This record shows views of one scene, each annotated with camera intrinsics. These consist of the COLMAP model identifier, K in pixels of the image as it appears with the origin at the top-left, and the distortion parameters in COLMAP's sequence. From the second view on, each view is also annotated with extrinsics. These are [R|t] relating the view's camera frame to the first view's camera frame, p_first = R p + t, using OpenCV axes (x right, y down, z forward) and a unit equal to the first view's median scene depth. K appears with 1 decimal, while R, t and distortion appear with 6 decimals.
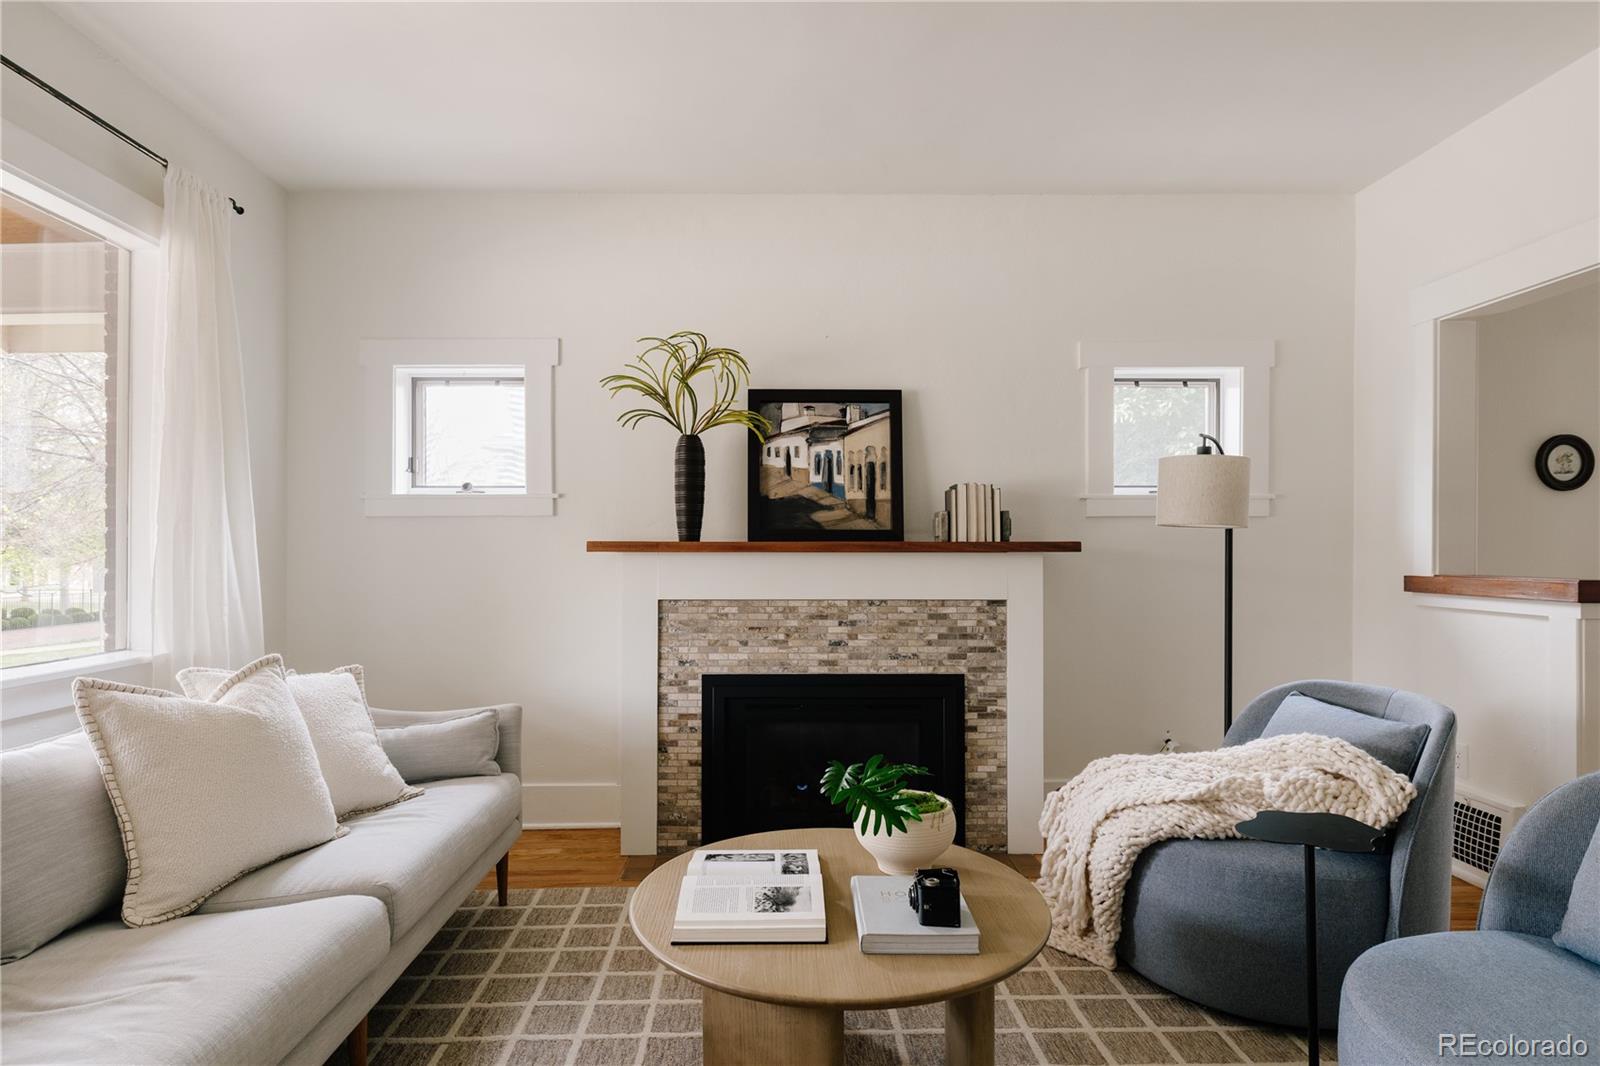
lens RADIAL K [[874.5, 0, 803.5], [0, 874.5, 542.4], [0, 0, 1]] dist [0.018305, 0.001394]
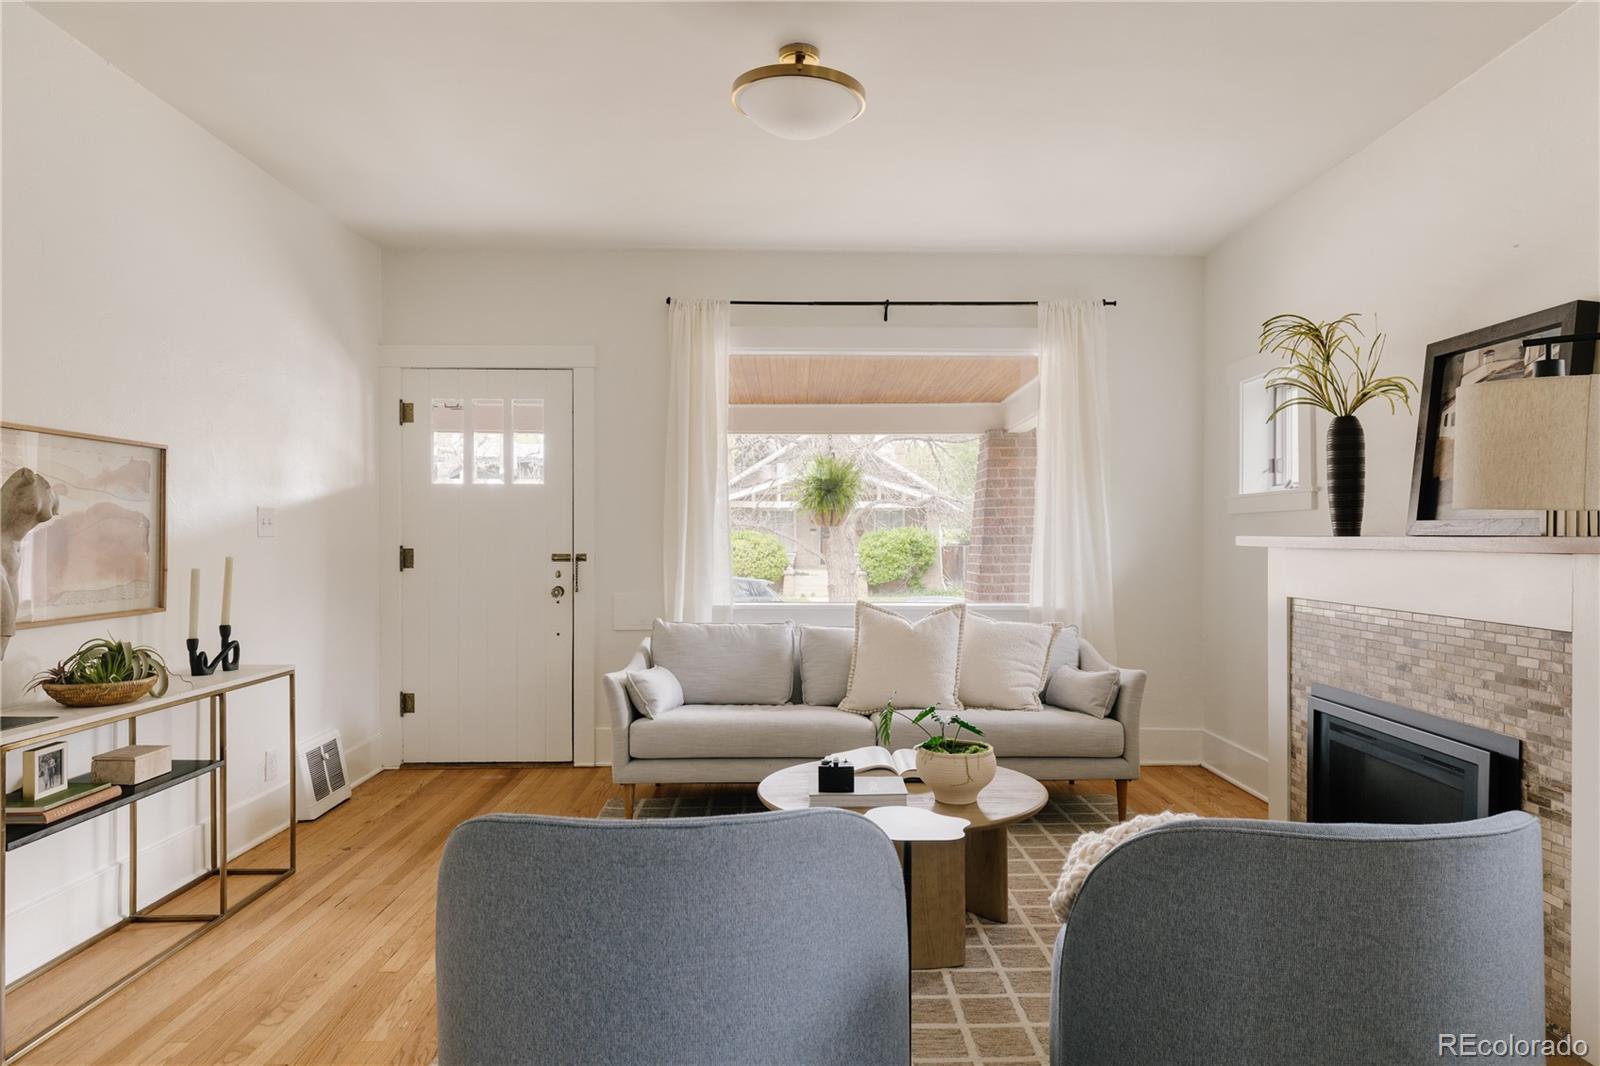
lens RADIAL K [[1003.5, 0, 804.3], [0, 1003.5, 538.0], [0, 0, 1]] dist [-0.005948, -0.005811]
pose [[0.003945, 0.002377, -0.999989, 0.919310], [0.001754, 0.999996, 0.002384, -0.002247], [0.999991, -0.001763, 0.003940, 0.465146]]
